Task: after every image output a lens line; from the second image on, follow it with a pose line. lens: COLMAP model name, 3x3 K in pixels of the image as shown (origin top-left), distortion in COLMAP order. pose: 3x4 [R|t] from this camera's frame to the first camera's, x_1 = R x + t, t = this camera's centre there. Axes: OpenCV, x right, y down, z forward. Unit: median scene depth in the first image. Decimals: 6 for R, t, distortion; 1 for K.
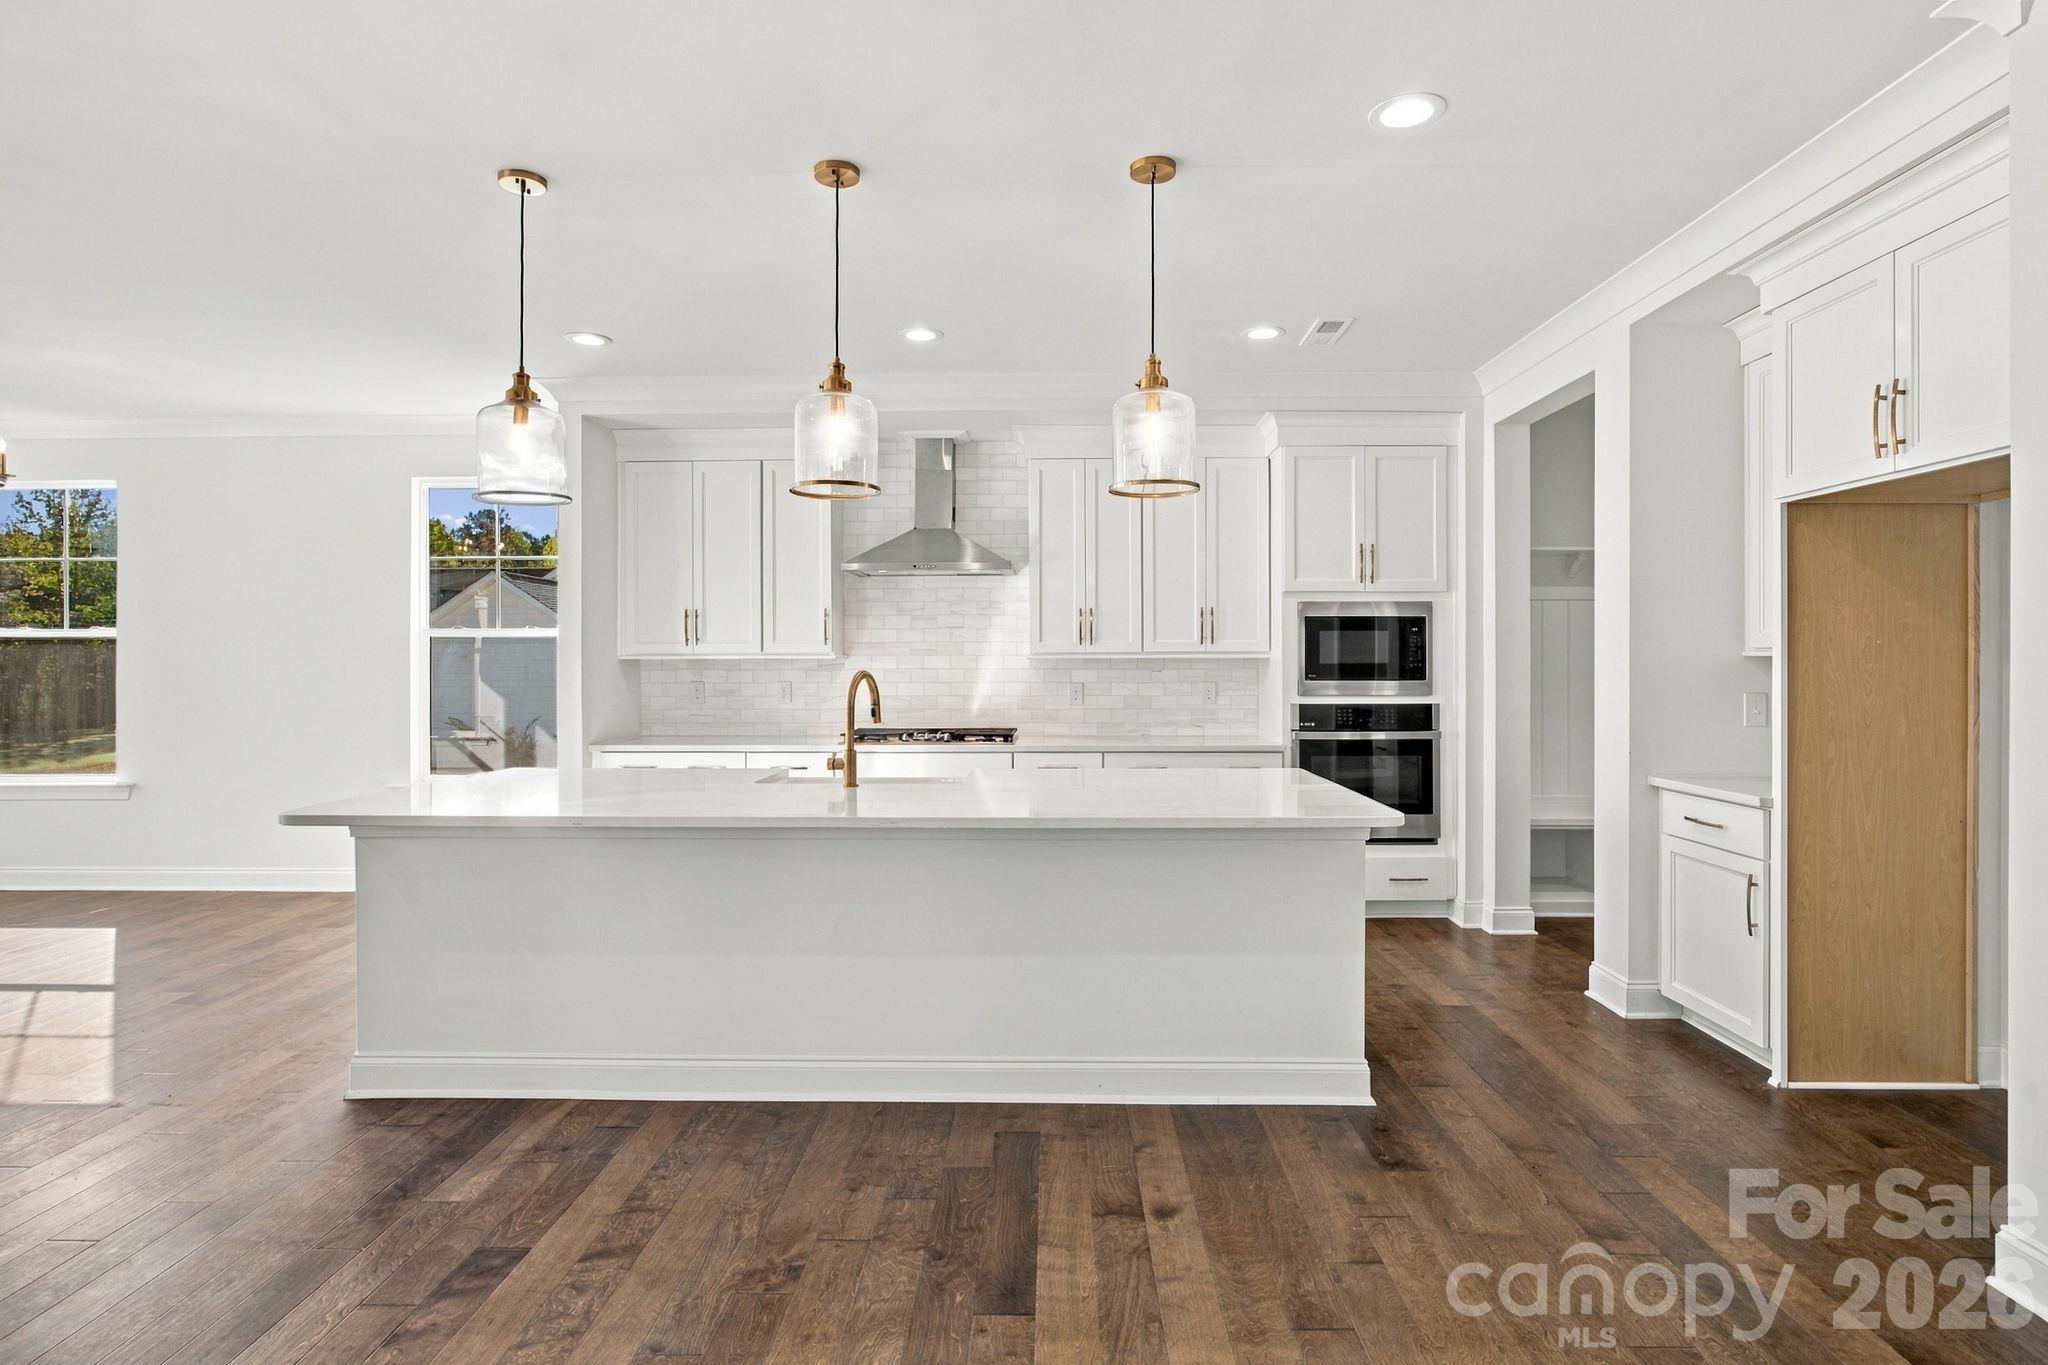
lens RADIAL K [[1029.5, 0, 1025.2], [0, 1029.5, 653.6], [0, 0, 1]] dist [0.001011, 0.000213]
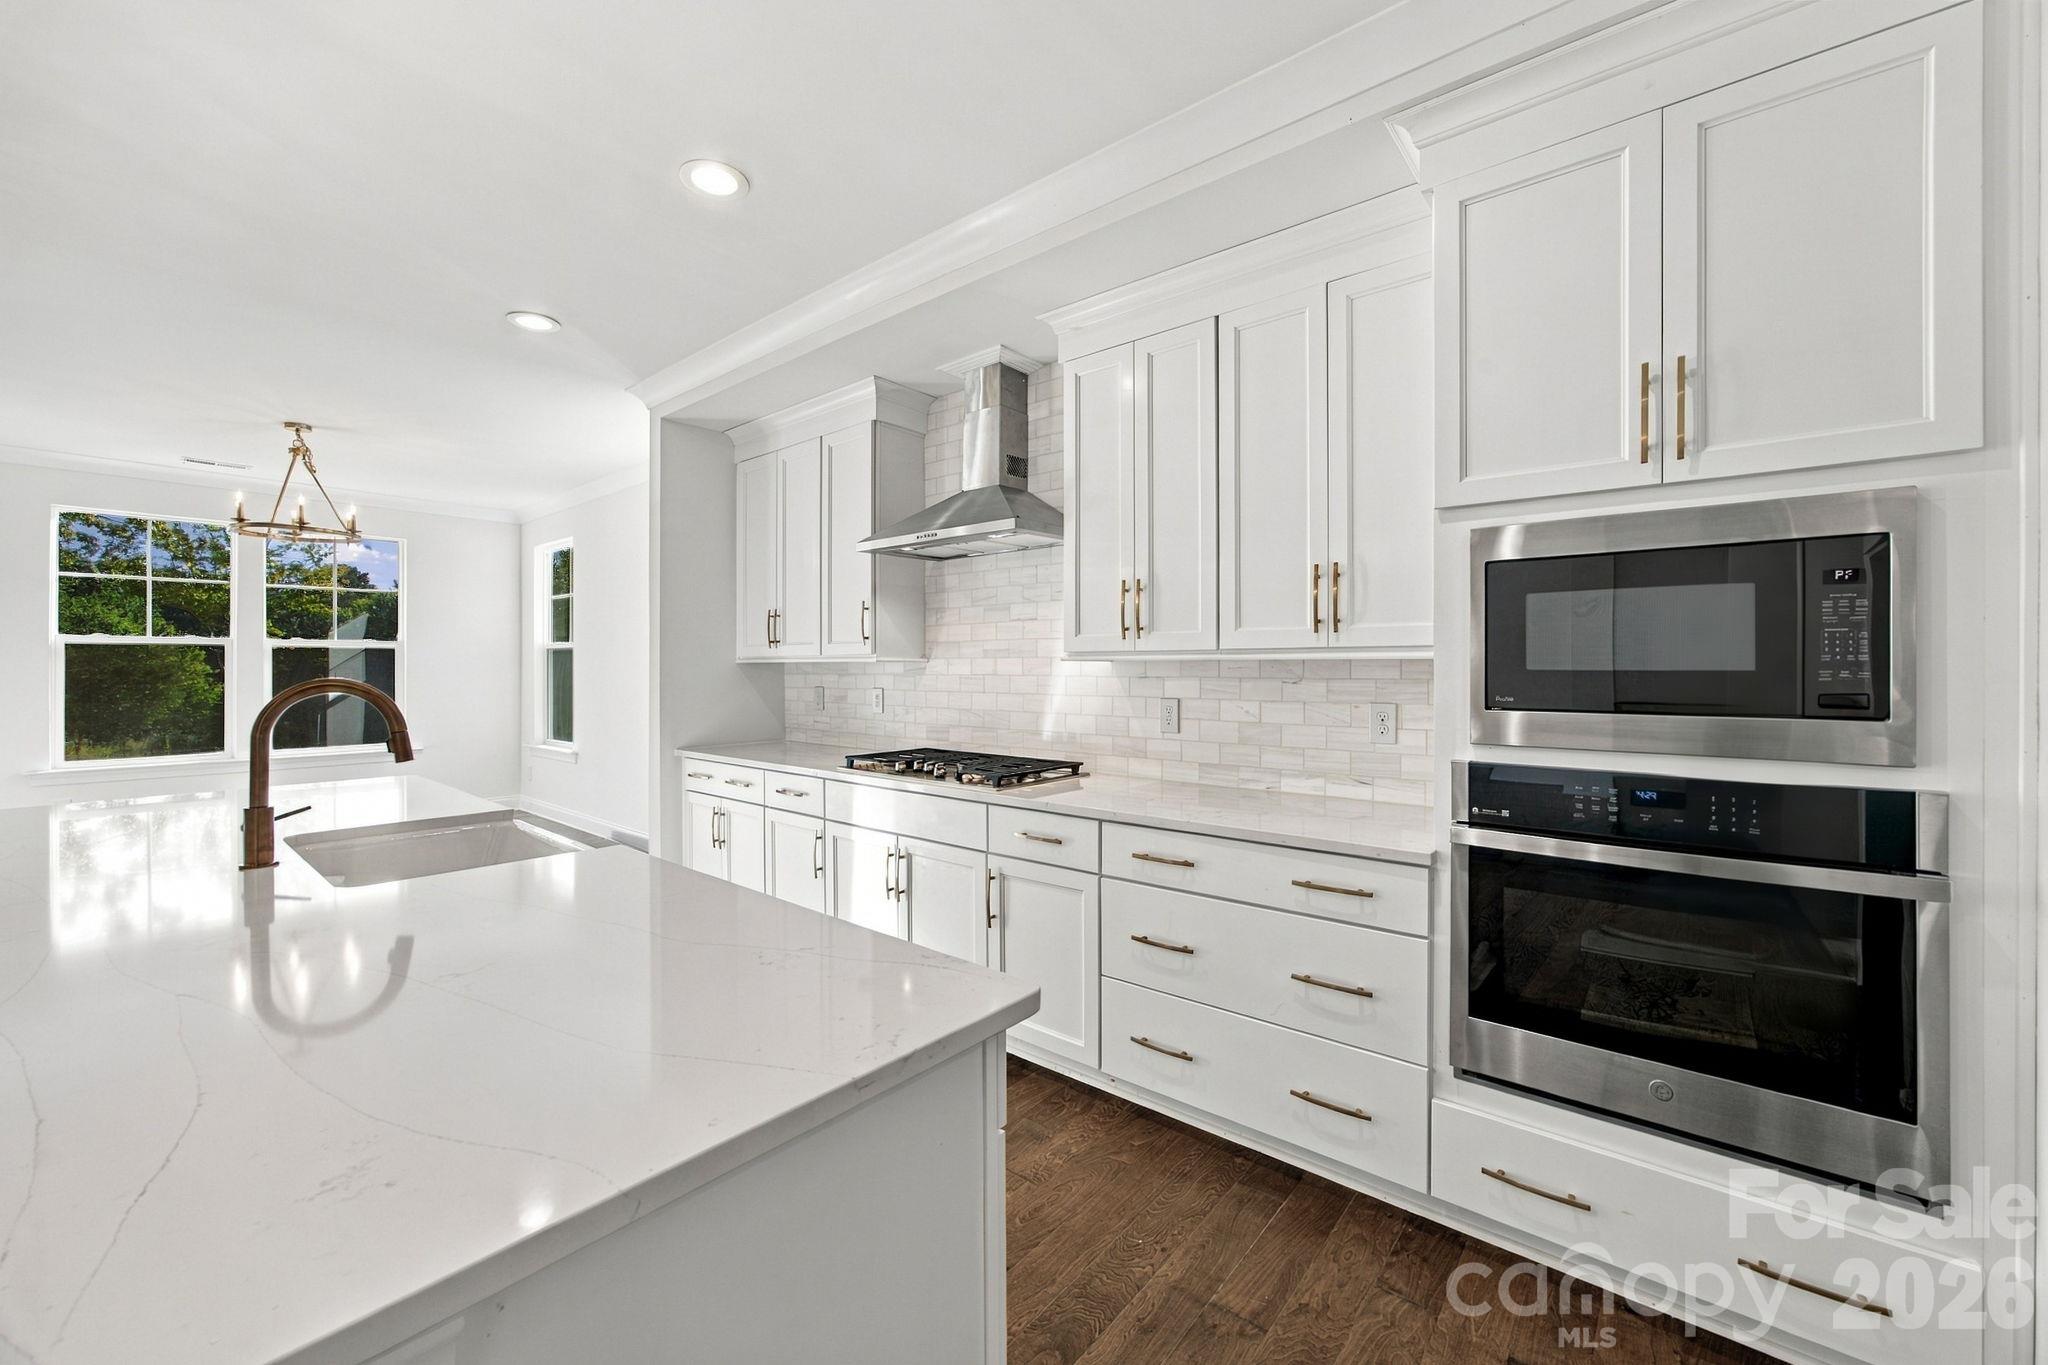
lens RADIAL K [[800.8, 0, 1032.0], [0, 800.8, 672.5], [0, 0, 1]] dist [-0.000358, 0.000066]
pose [[0.792148, 0.006681, -0.610293, 0.305000], [0.001866, 0.999909, 0.013368, 0.005163], [0.610327, -0.011728, 0.792063, 0.578663]]
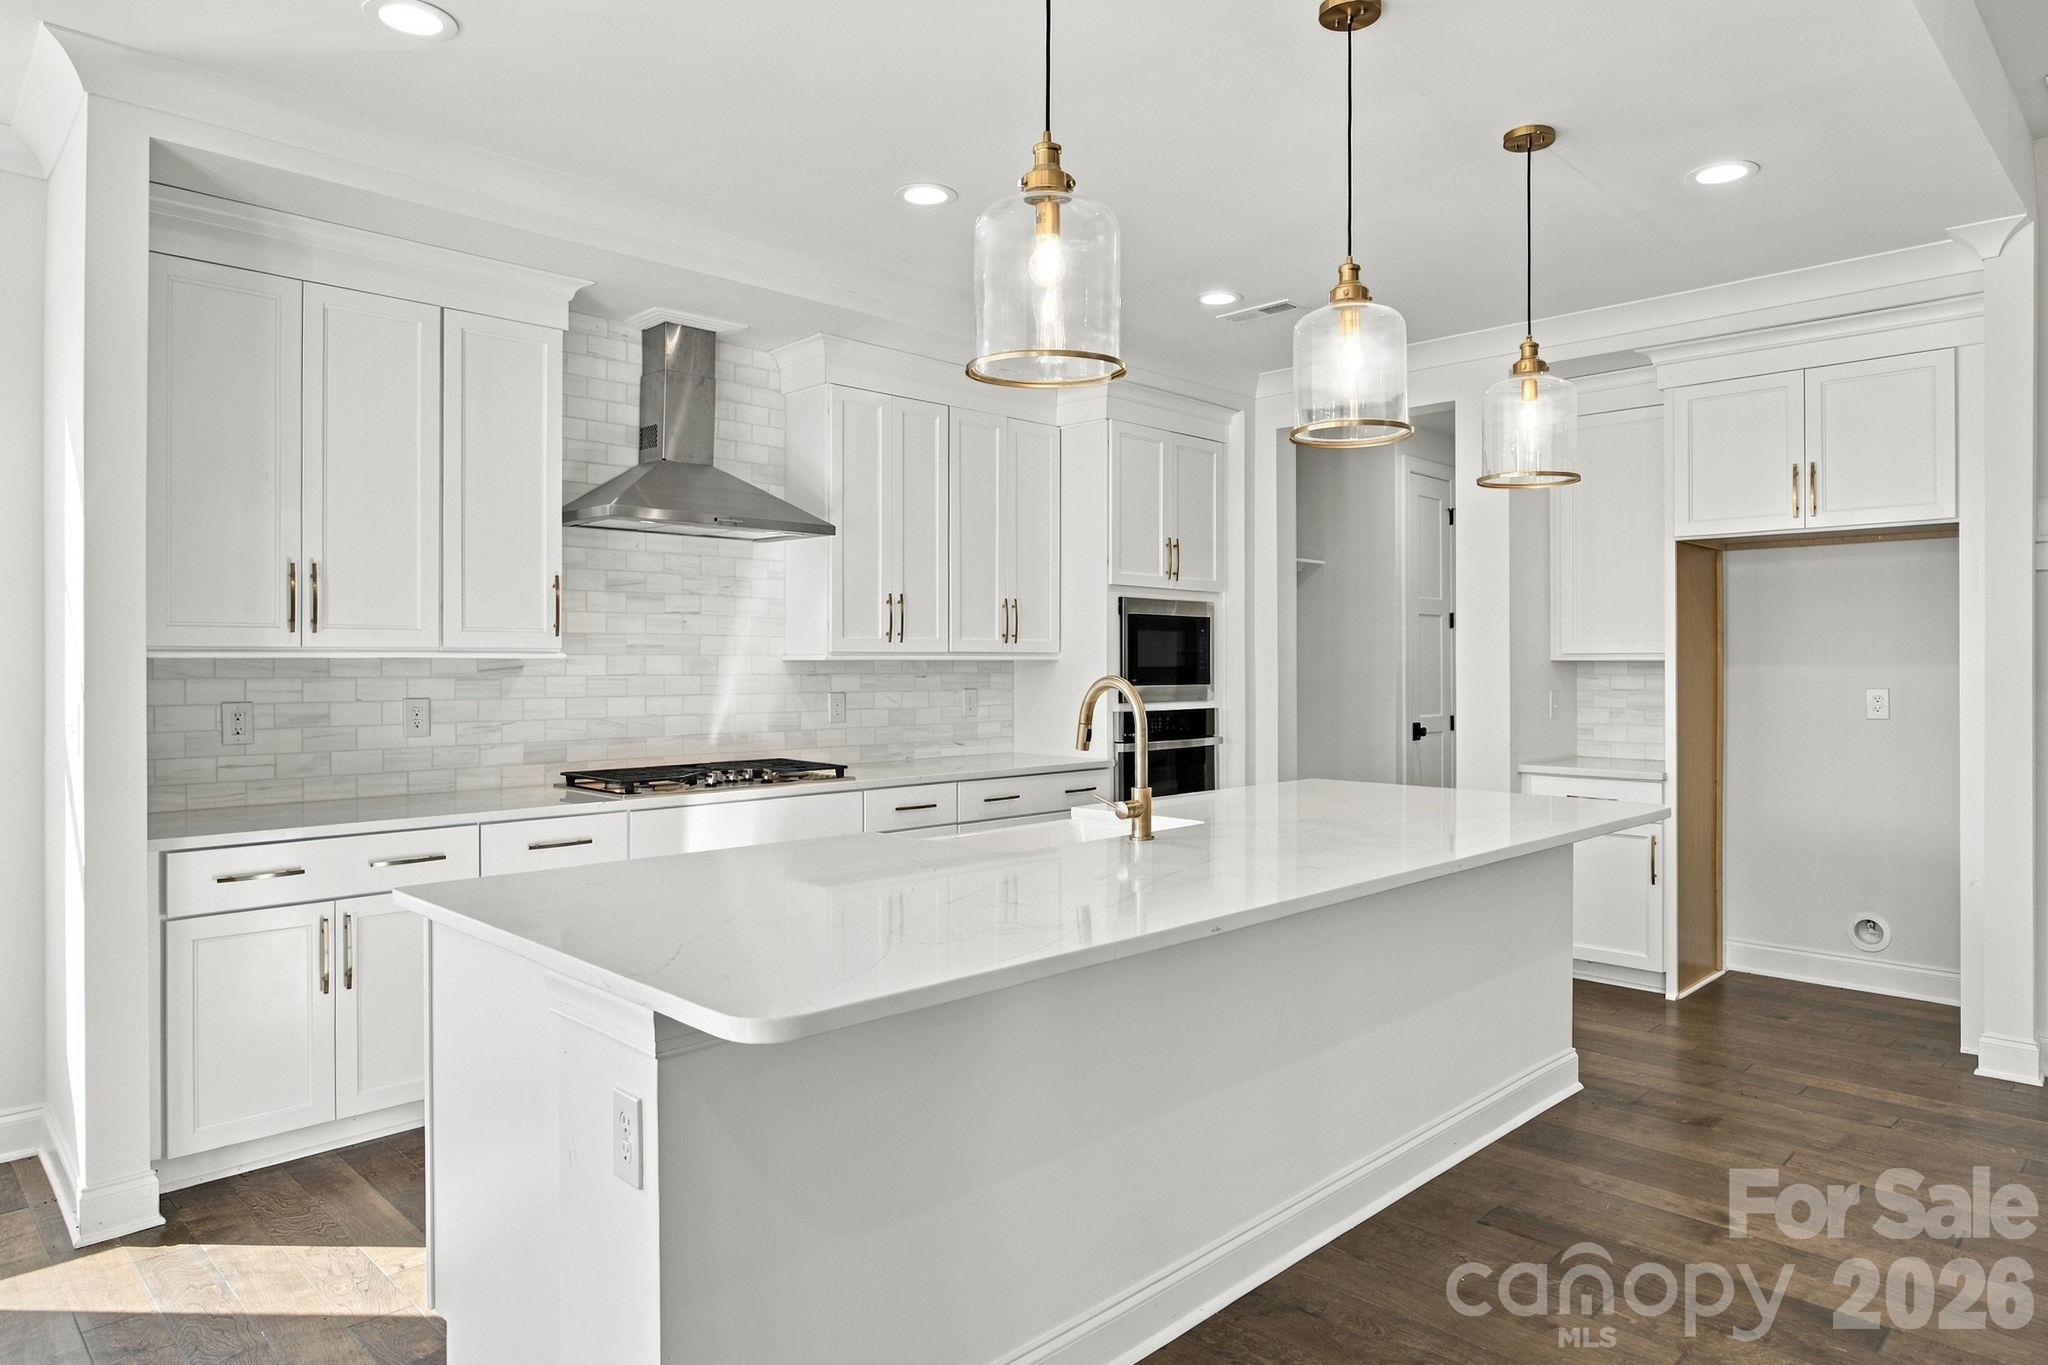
lens RADIAL K [[1235.1, 0, 1024.0], [0, 1235.1, 682.5], [0, 0, 1]] dist [-0.000725, 0.000313]
pose [[0.693049, -0.009418, 0.720829, -0.529664], [-0.006278, 0.999798, 0.019100, 0.003001], [-0.720864, -0.017762, 0.692849, 0.301287]]
